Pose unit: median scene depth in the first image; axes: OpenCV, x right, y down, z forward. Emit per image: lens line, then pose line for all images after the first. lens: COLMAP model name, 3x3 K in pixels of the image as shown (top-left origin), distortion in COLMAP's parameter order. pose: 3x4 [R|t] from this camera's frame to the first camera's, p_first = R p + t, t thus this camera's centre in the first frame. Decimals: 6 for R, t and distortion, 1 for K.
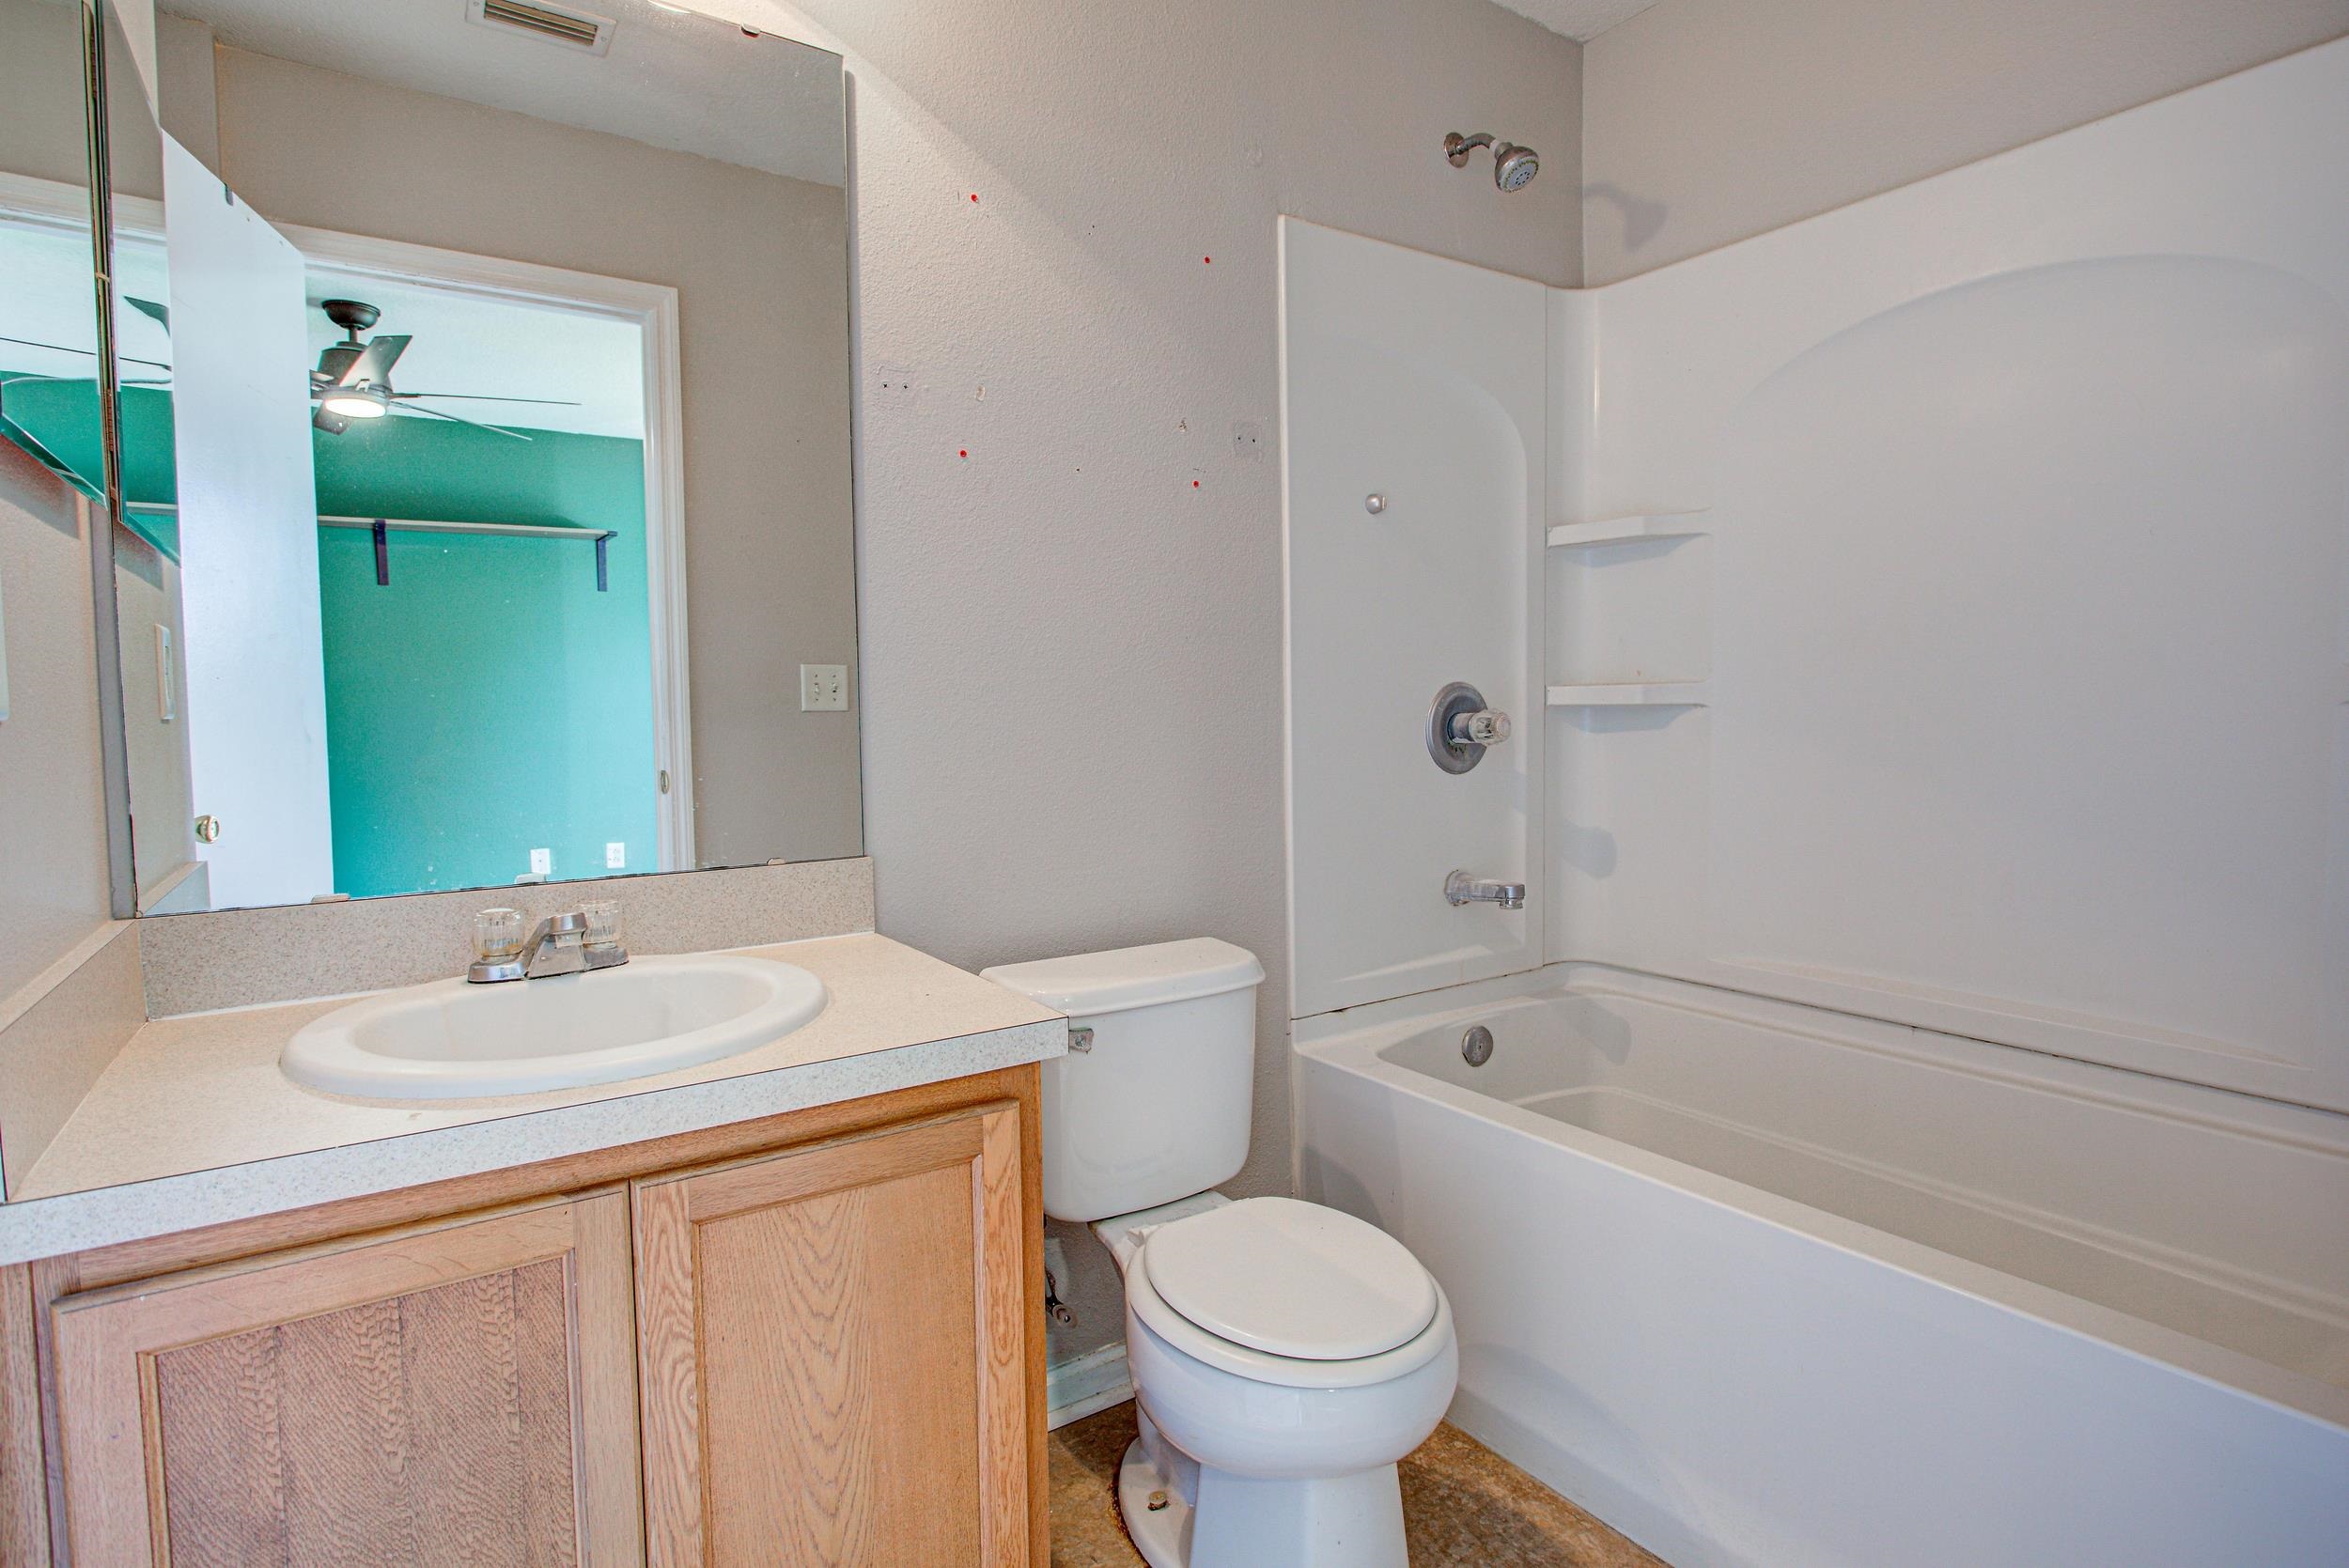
lens RADIAL K [[1181.9, 0, 1171.0], [0, 1181.9, 778.1], [0, 0, 1]] dist [-0.016716, 0.002000]
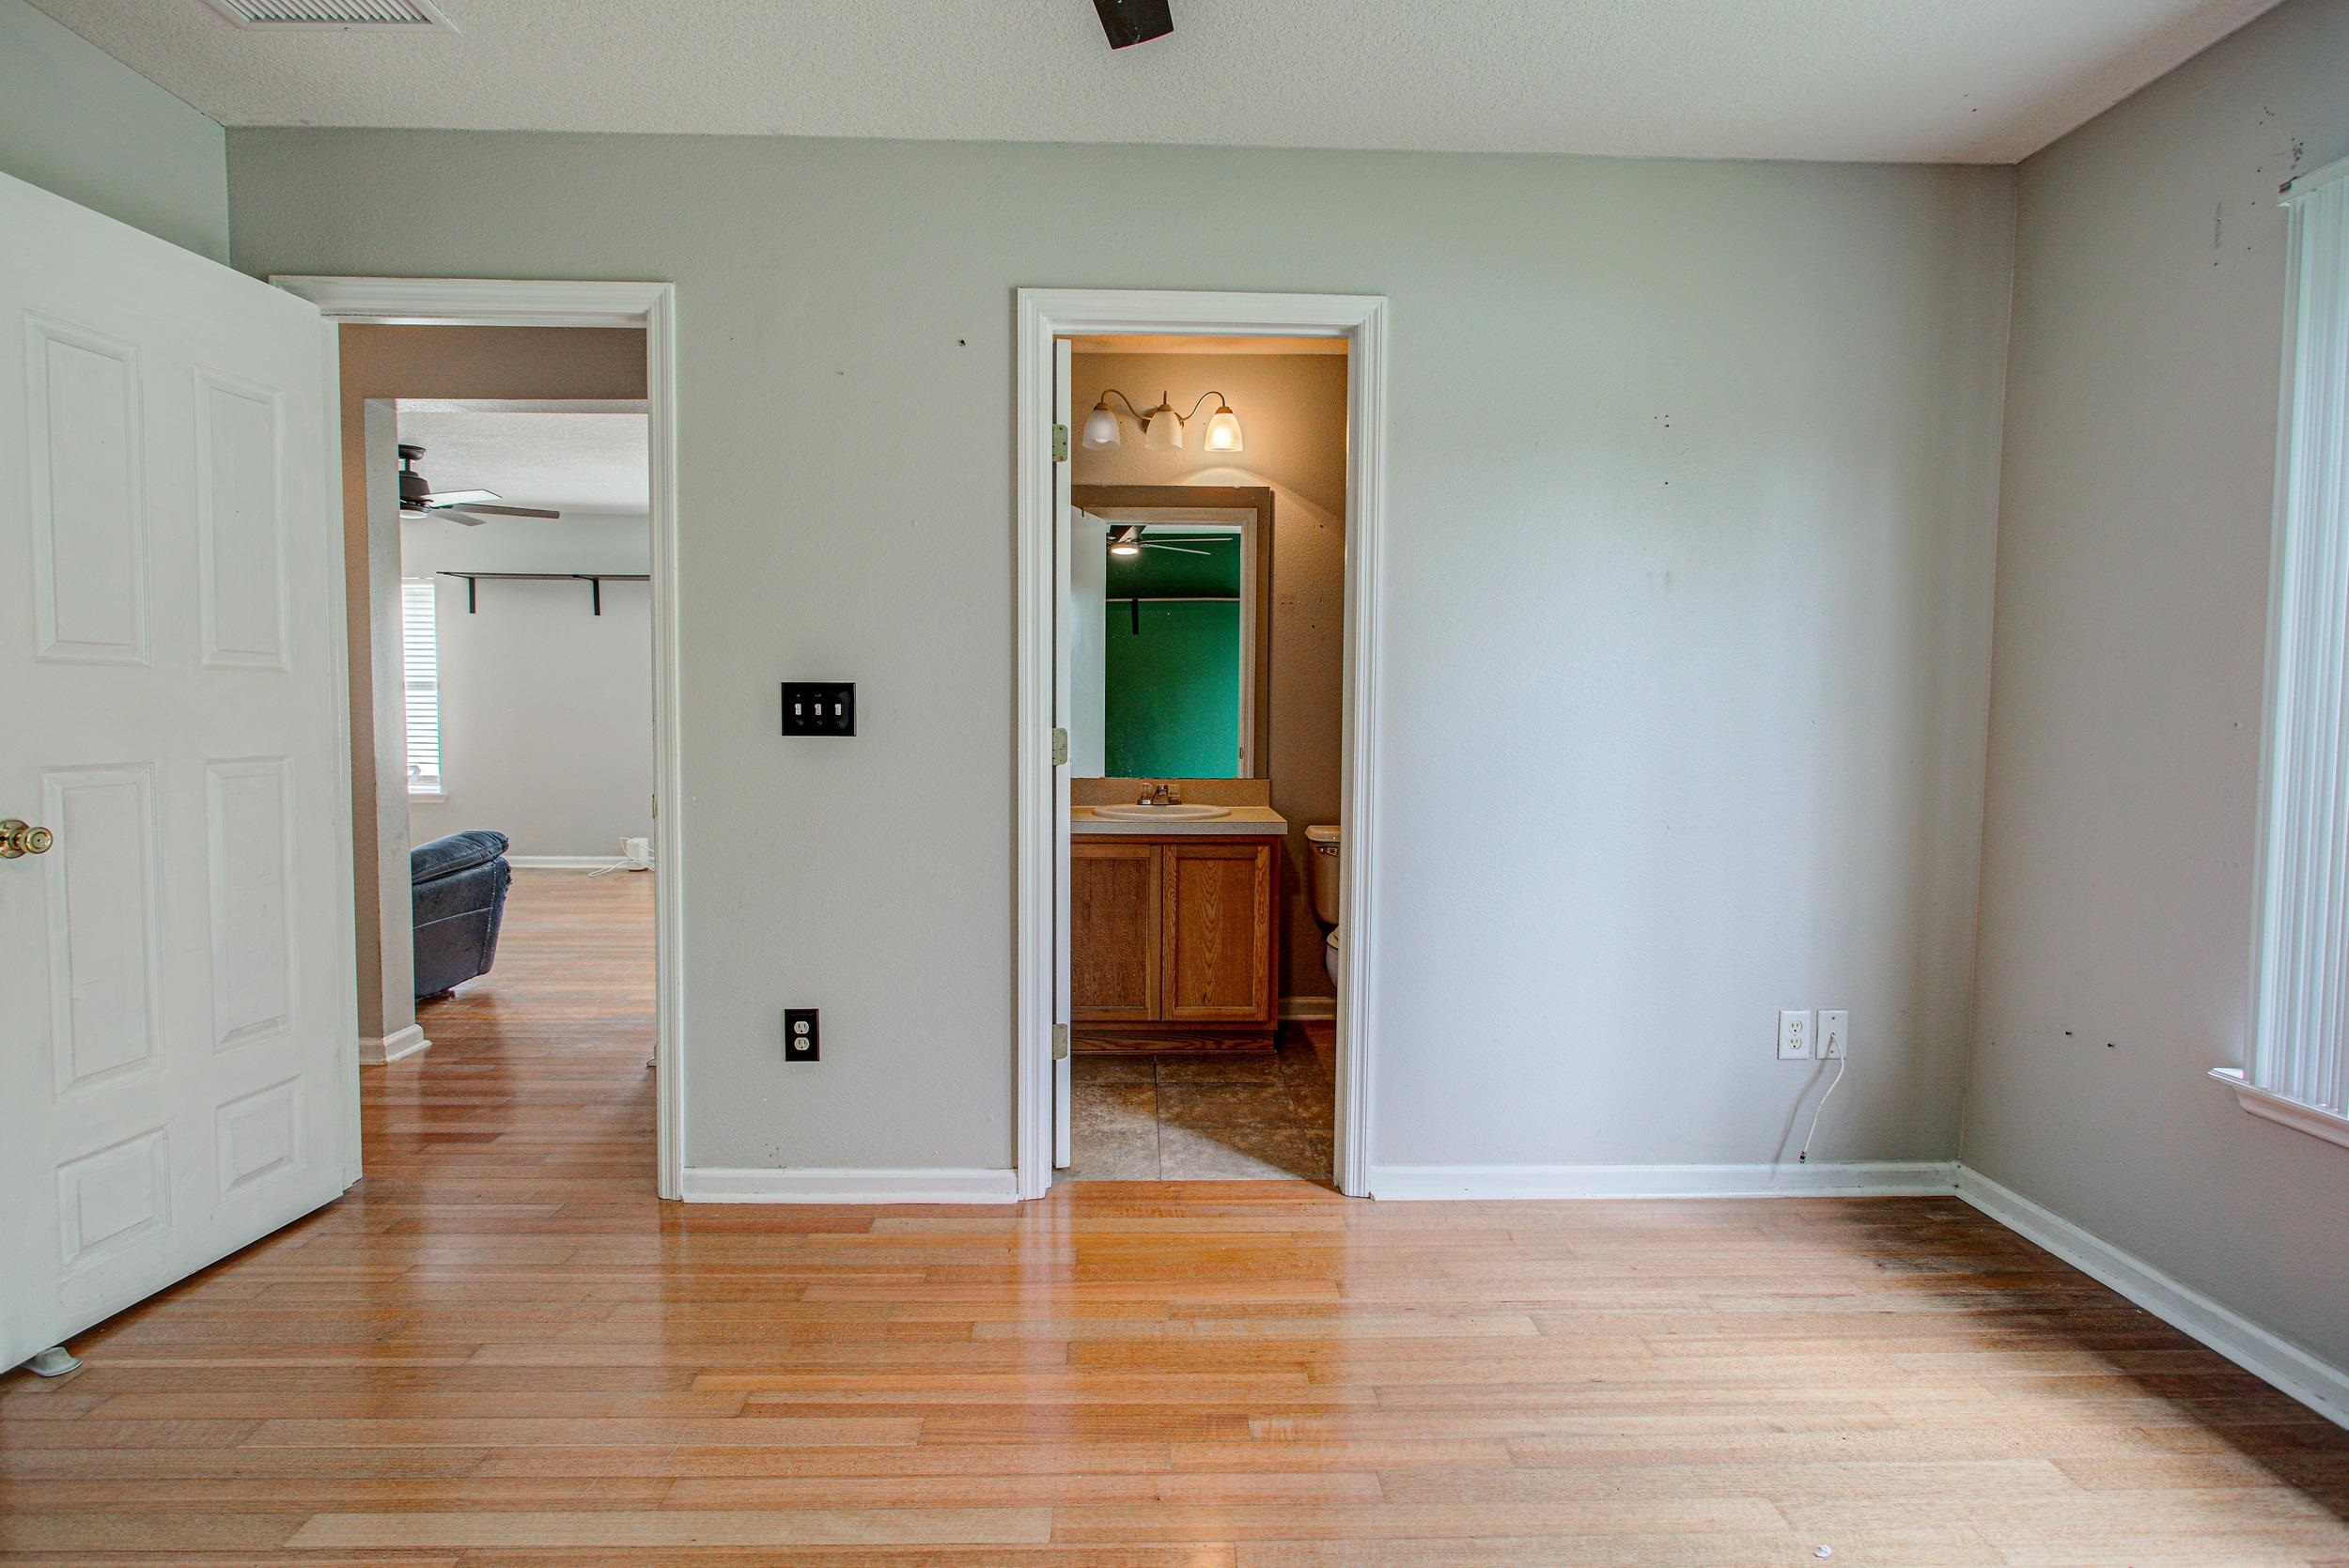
lens RADIAL K [[1194.7, 0, 1174.5], [0, 1194.7, 784.0], [0, 0, 1]] dist [-0.005067, -0.000456]
pose [[0.843237, 0.054964, -0.534724, 1.402109], [-0.044460, 0.998482, 0.032522, 0.000955], [0.535700, -0.003649, 0.844401, -1.950073]]
